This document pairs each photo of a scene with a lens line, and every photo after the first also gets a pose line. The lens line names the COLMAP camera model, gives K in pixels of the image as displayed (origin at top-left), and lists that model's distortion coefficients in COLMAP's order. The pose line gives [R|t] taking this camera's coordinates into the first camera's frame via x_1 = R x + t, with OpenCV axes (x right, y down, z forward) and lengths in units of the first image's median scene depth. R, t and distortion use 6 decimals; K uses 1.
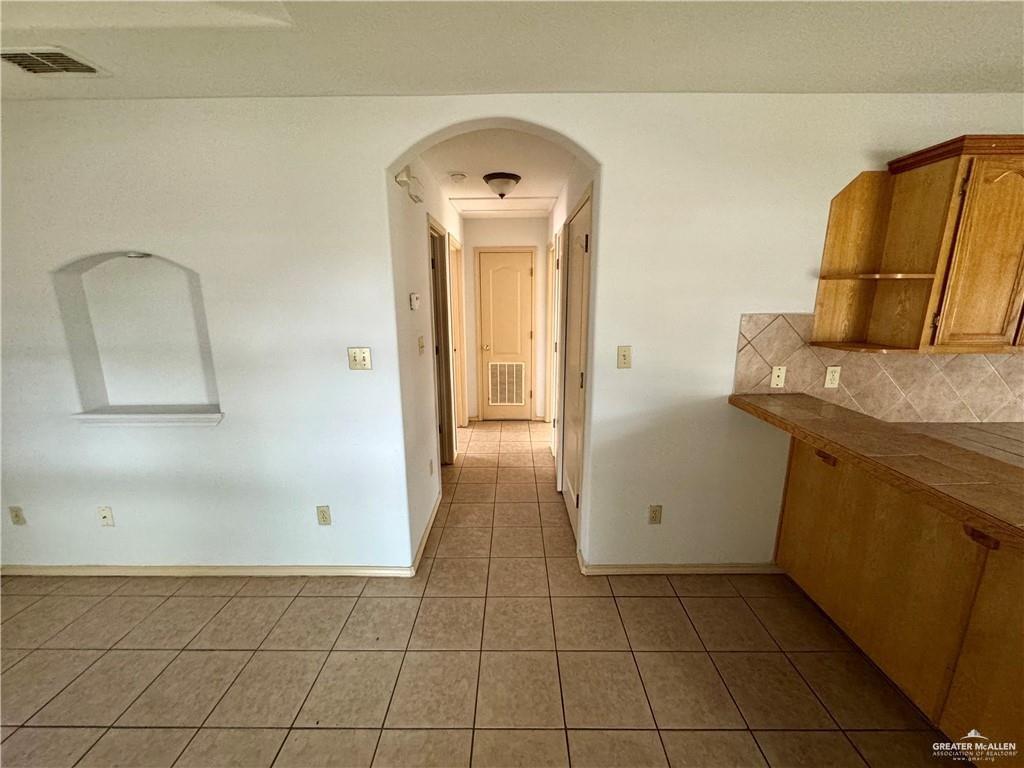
lens RADIAL K [[409.0, 0, 512.5], [0, 409.0, 384.4], [0, 0, 1]] dist [-0.003199, 0.000091]
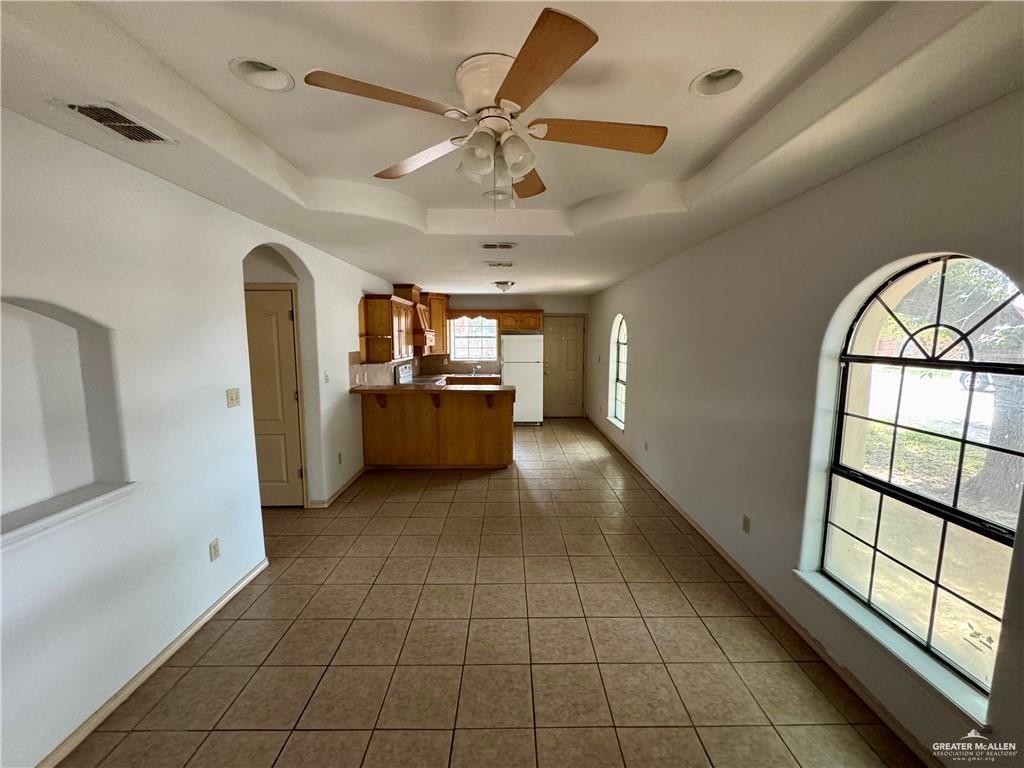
lens RADIAL K [[409.0, 0, 512.5], [0, 409.0, 384.4], [0, 0, 1]] dist [-0.003199, 0.000091]
pose [[-0.012662, -0.113588, 0.993447, -1.638057], [0.212775, 0.970467, 0.113672, -0.065923], [-0.977019, 0.212820, 0.011880, 0.134593]]
